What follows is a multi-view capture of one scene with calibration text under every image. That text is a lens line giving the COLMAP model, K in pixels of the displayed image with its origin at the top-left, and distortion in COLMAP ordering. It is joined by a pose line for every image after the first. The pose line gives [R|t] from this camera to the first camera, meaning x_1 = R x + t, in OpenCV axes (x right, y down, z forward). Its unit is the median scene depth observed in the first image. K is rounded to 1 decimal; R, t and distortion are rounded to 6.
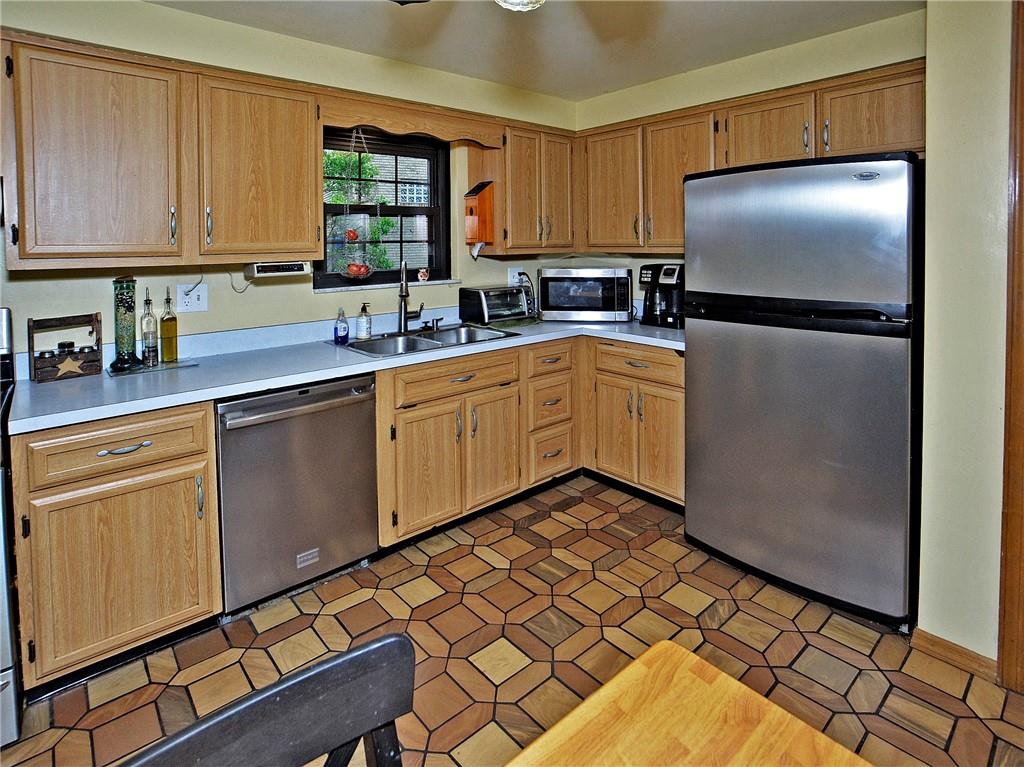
lens RADIAL K [[569.6, 0, 524.2], [0, 569.6, 254.9], [0, 0, 1]] dist [-0.000118, 0.000194]
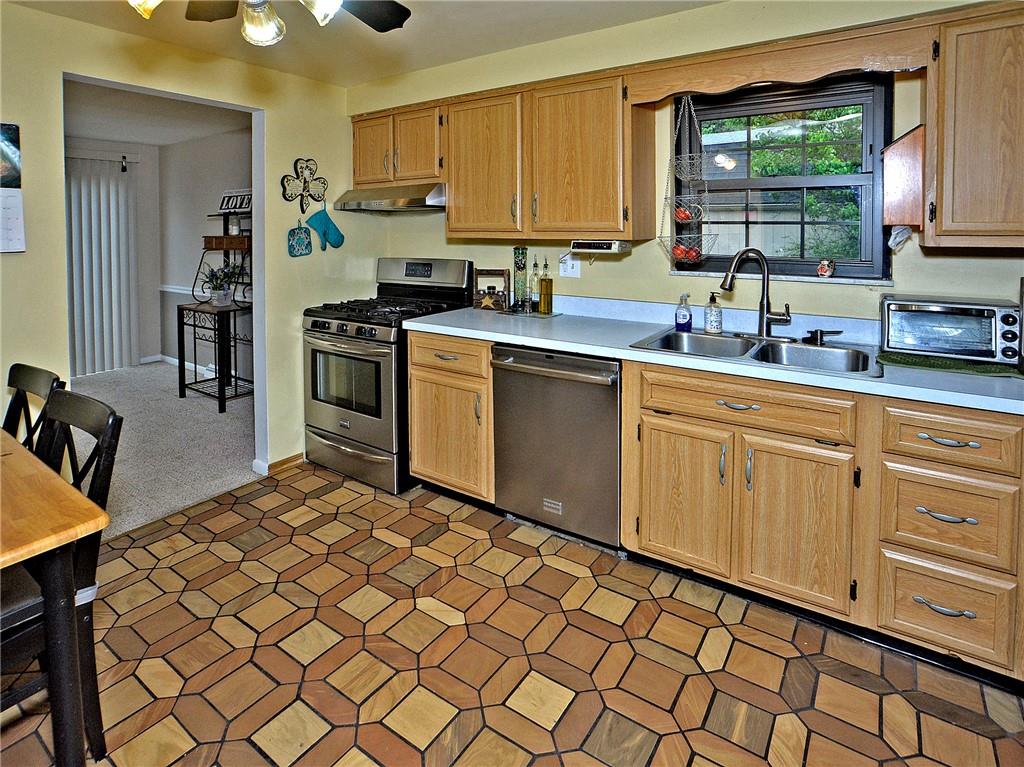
lens RADIAL K [[577.7, 0, 476.8], [0, 577.7, 238.5], [0, 0, 1]] dist [-0.008993, -0.000037]
pose [[0.220714, 0.037840, -0.974604, 0.621594], [-0.027719, 0.999087, 0.032513, -0.020887], [0.974945, 0.019839, 0.221561, 0.555525]]
